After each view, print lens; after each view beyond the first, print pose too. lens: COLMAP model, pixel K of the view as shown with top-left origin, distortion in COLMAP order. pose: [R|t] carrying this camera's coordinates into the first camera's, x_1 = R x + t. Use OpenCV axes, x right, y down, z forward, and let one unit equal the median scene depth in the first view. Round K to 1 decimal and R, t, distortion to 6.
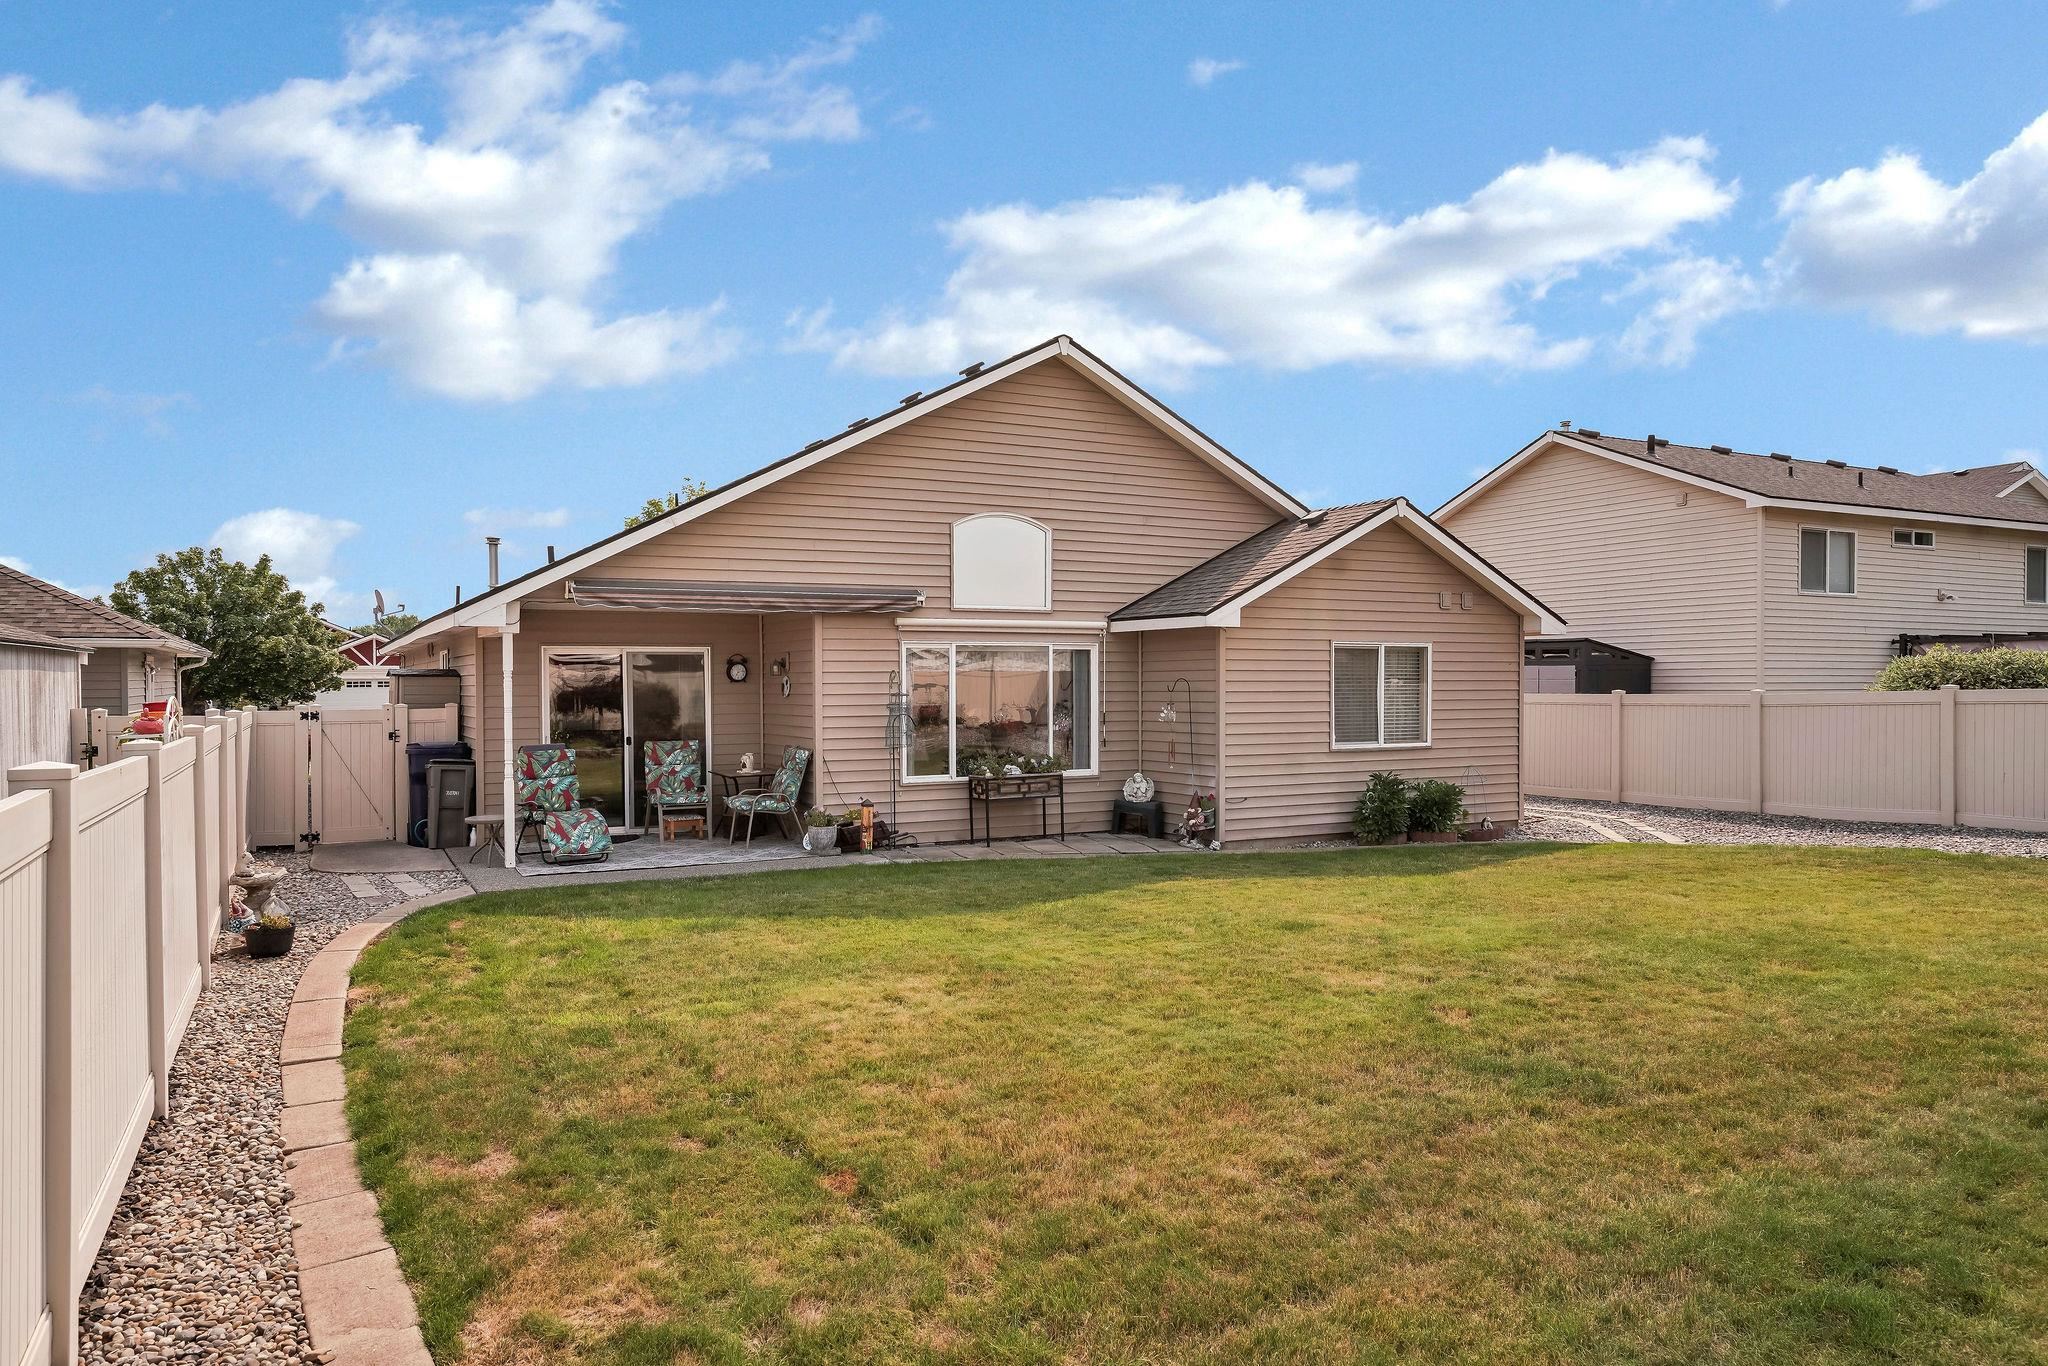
lens RADIAL K [[1373.2, 0, 1024.0], [0, 1373.2, 683.0], [0, 0, 1]] dist [-0.000554, -0.001414]
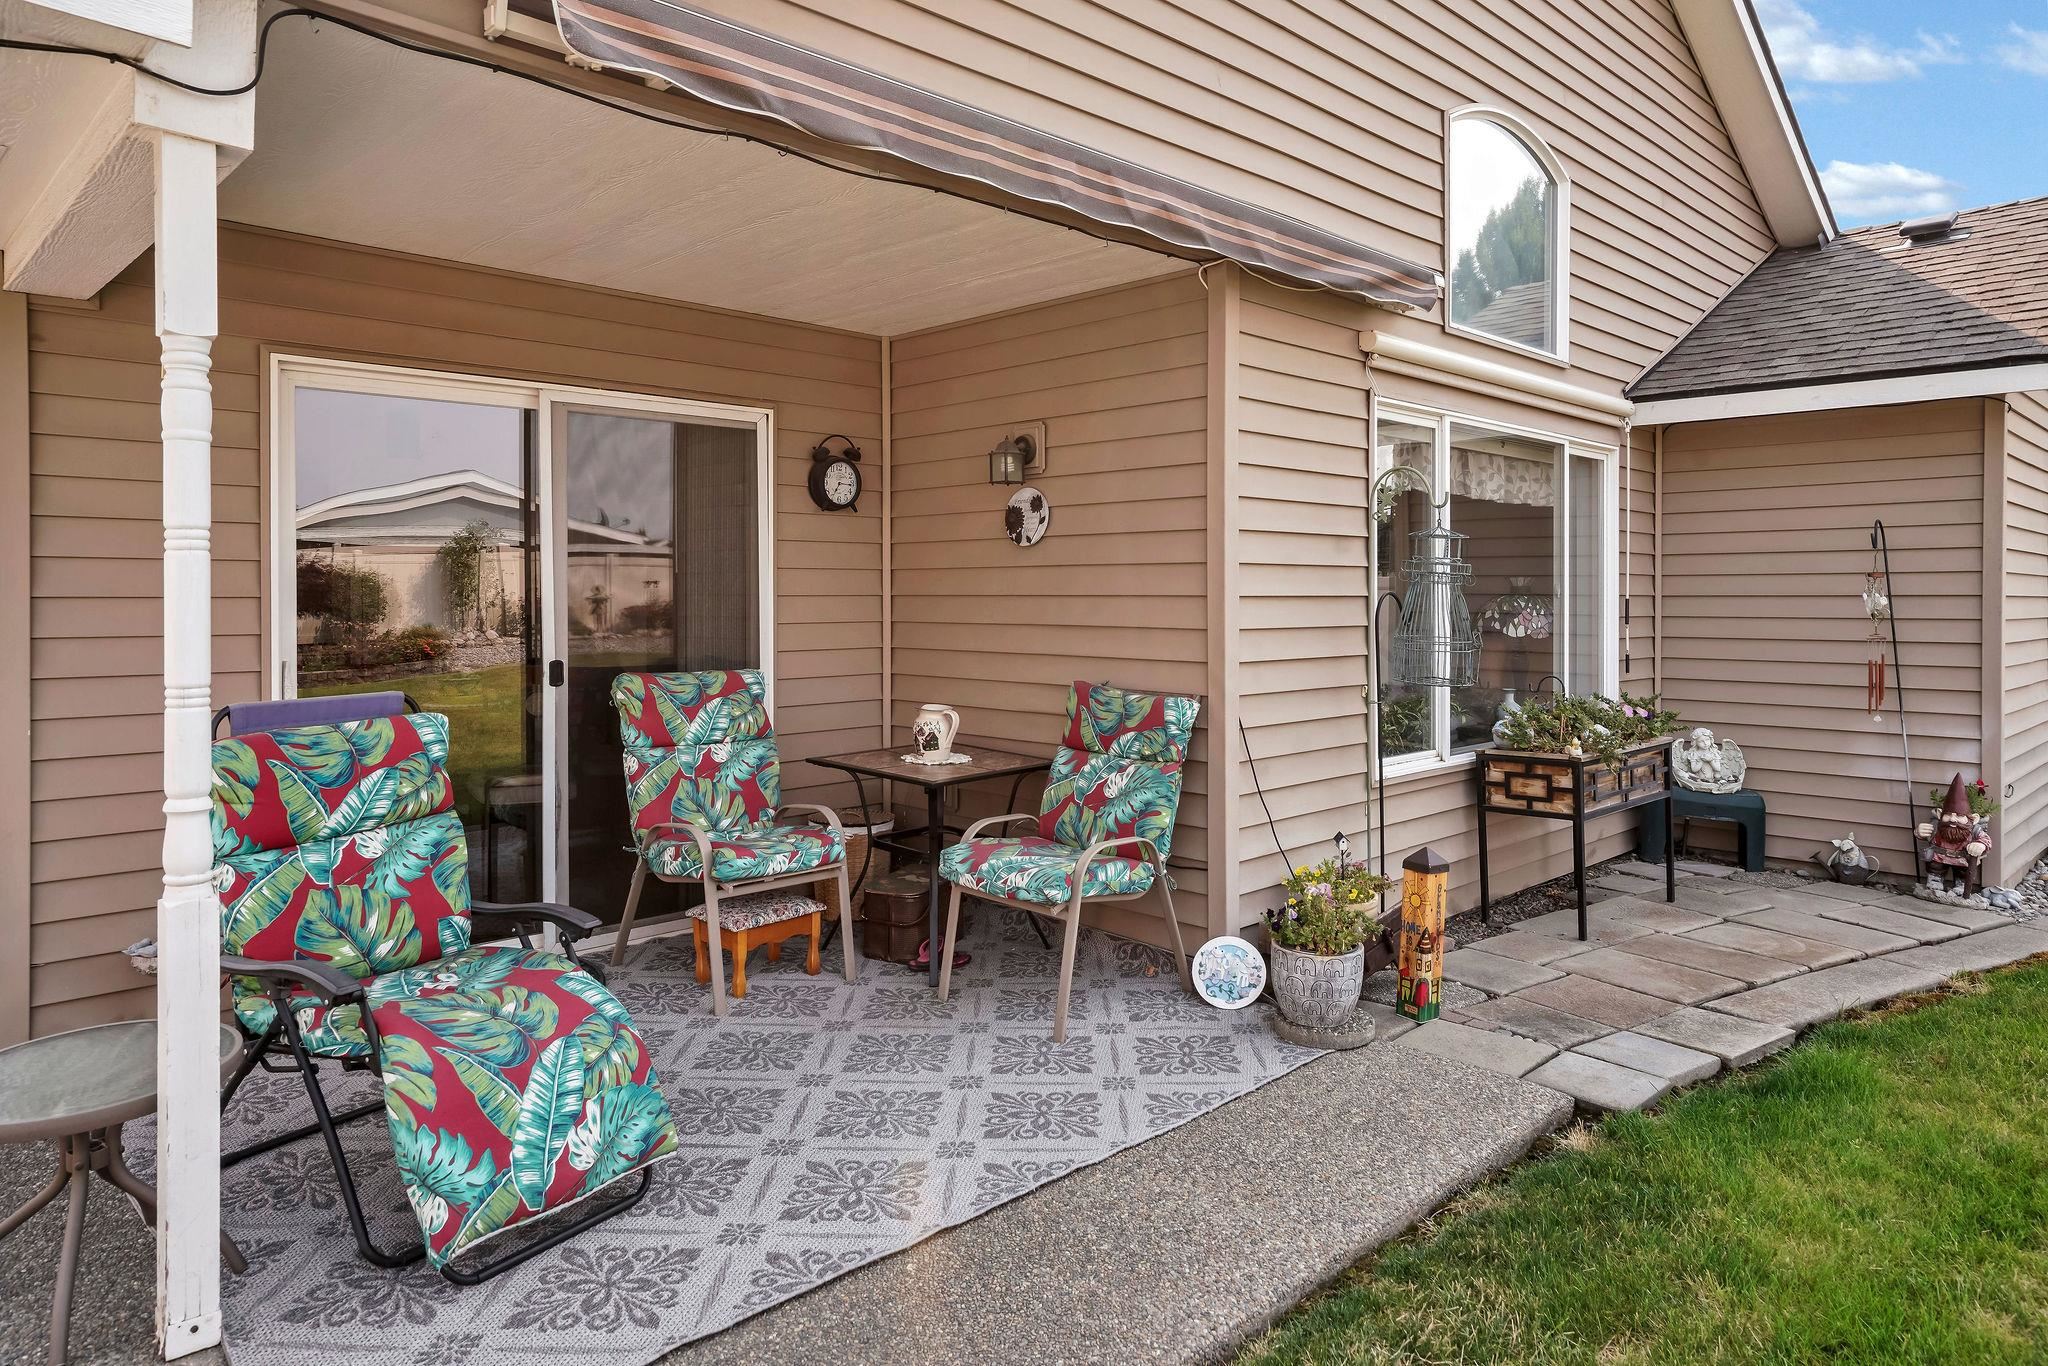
lens RADIAL K [[1283.4, 0, 1025.2], [0, 1283.4, 608.7], [0, 0, 1]] dist [0.002107, 0.000896]
pose [[0.959709, 0.002324, 0.280987, -0.264235], [-0.004440, 0.999966, 0.006895, 0.023998], [-0.280962, -0.007865, 0.959687, 0.670230]]
